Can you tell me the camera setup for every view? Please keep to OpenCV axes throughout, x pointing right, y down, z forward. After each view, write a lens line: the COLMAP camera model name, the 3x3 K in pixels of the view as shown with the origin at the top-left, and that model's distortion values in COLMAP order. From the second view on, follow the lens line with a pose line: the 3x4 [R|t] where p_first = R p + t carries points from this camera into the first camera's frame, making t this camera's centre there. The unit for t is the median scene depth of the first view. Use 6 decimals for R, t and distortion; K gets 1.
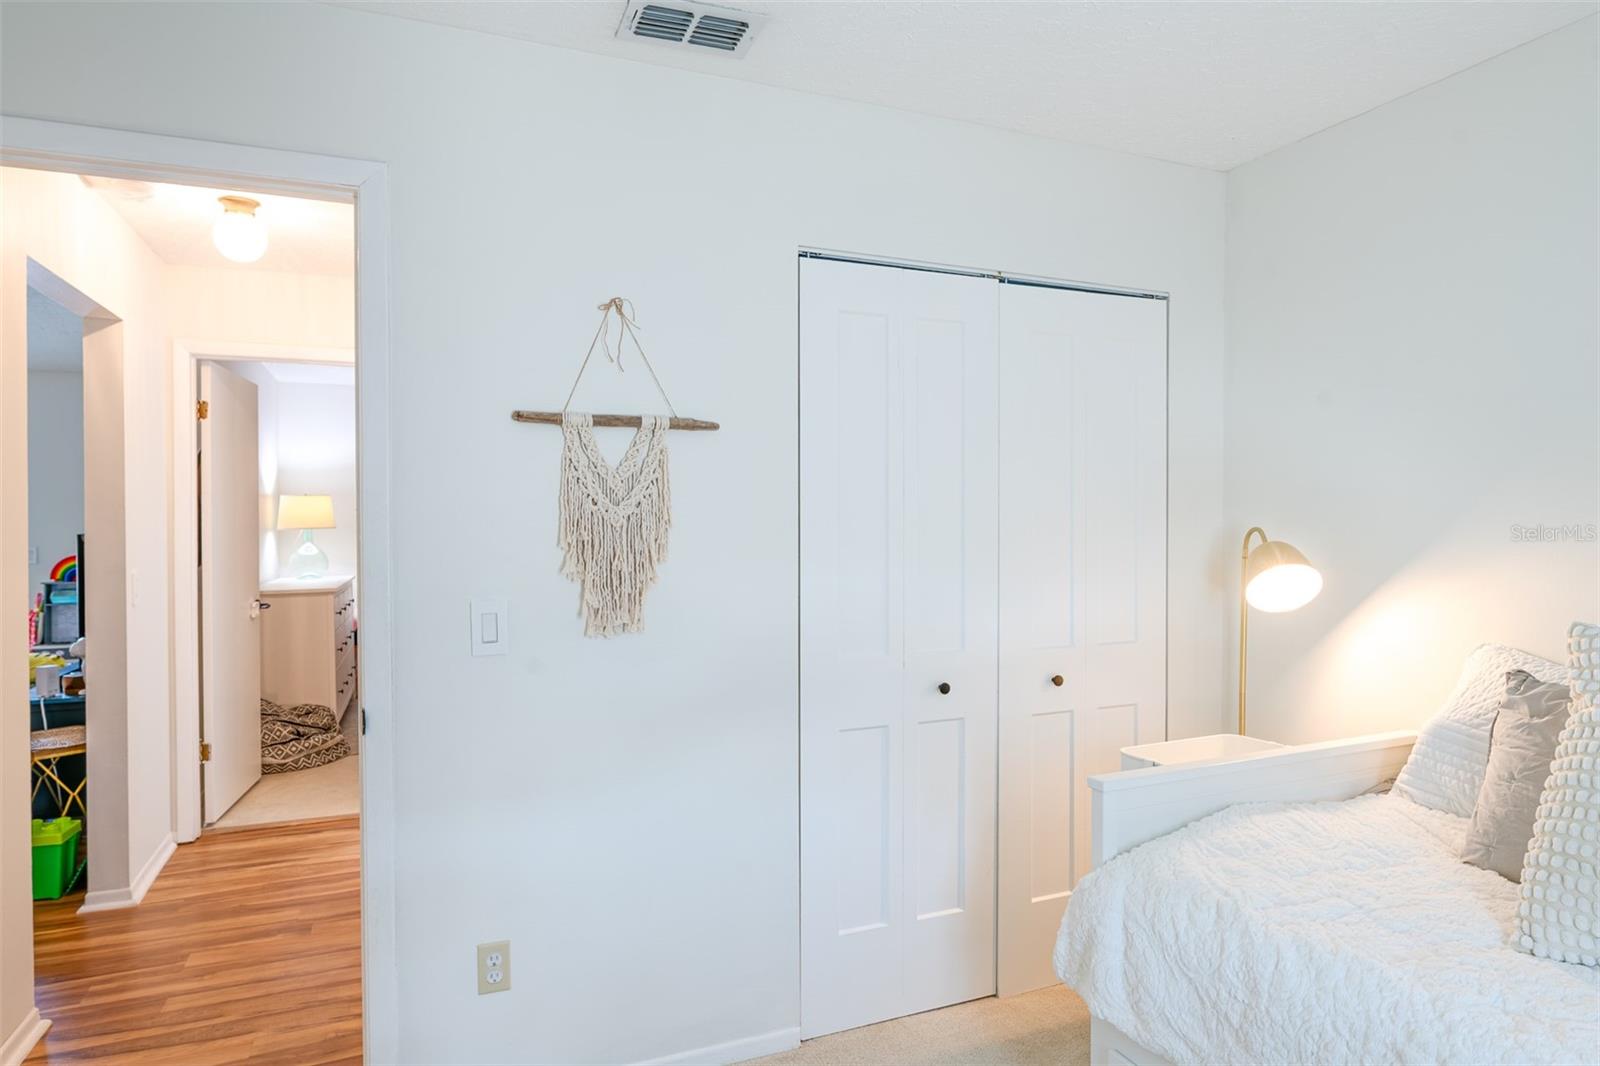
lens RADIAL K [[941.5, 0, 800.0], [0, 941.5, 533.0], [0, 0, 1]] dist [-0.019236, 0.015258]
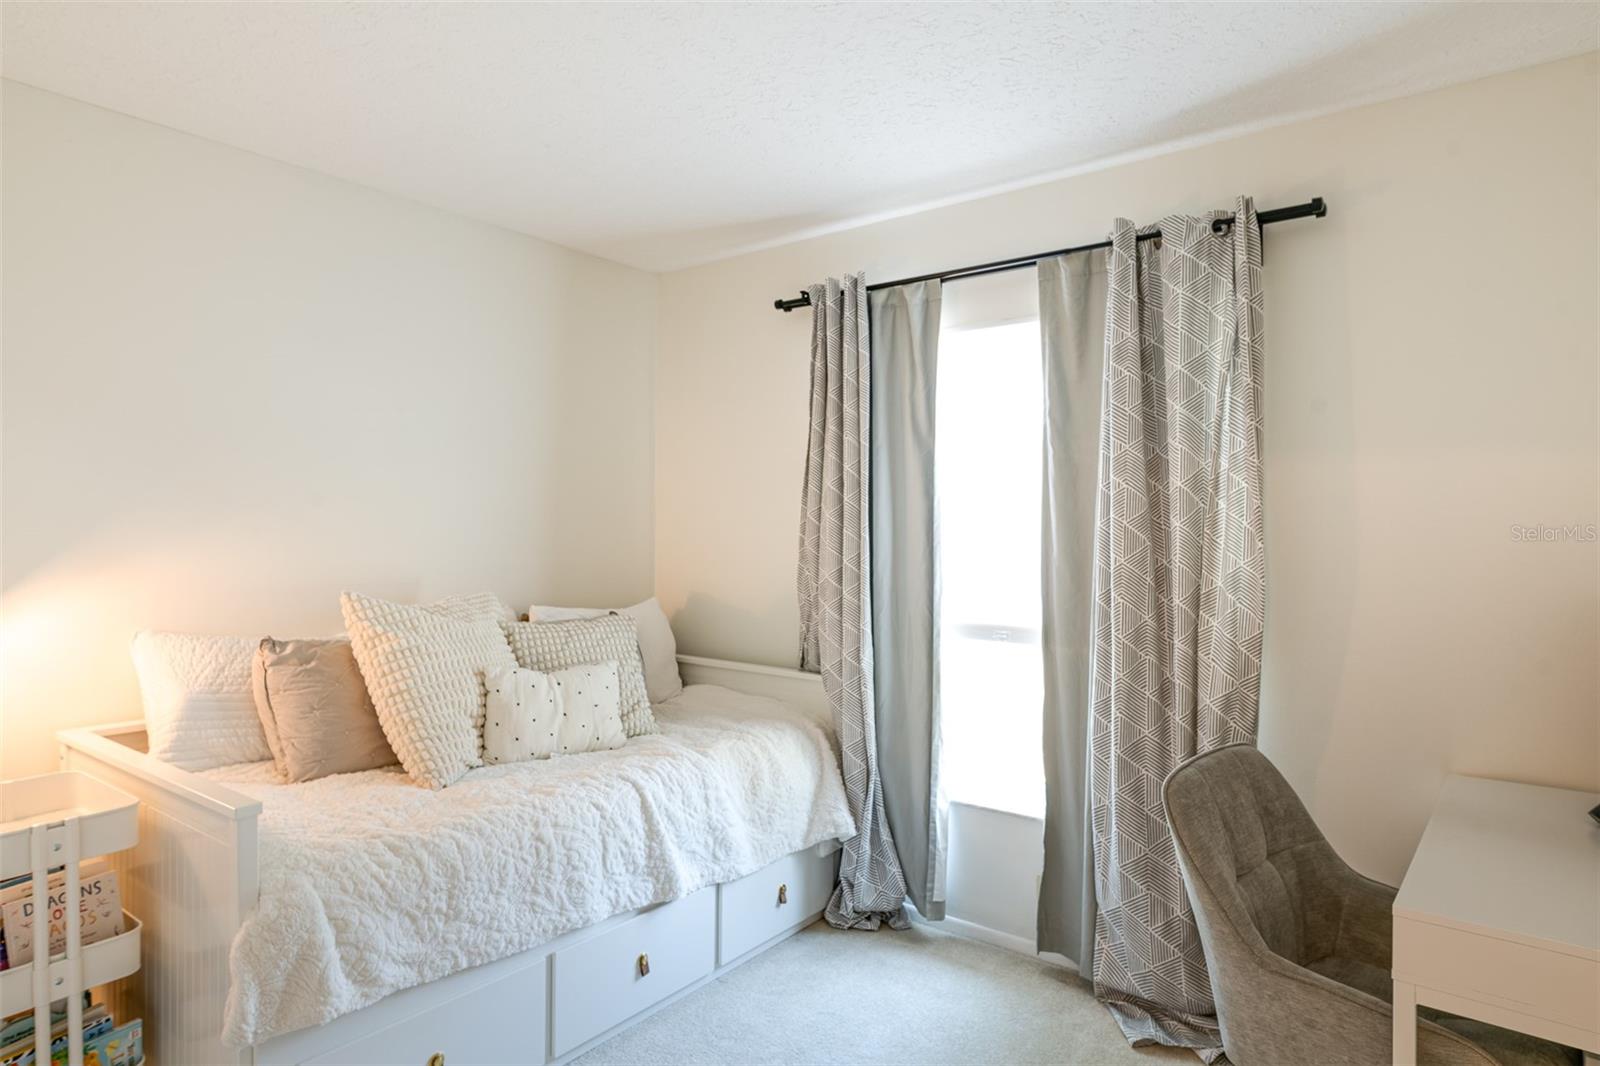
lens RADIAL K [[941.5, 0, 800.0], [0, 941.5, 533.0], [0, 0, 1]] dist [-0.019236, 0.015258]
pose [[-0.500556, -0.006713, 0.865678, -0.860100], [0.009821, 0.999862, 0.013432, -0.011172], [-0.865649, 0.015225, -0.500420, 1.149542]]
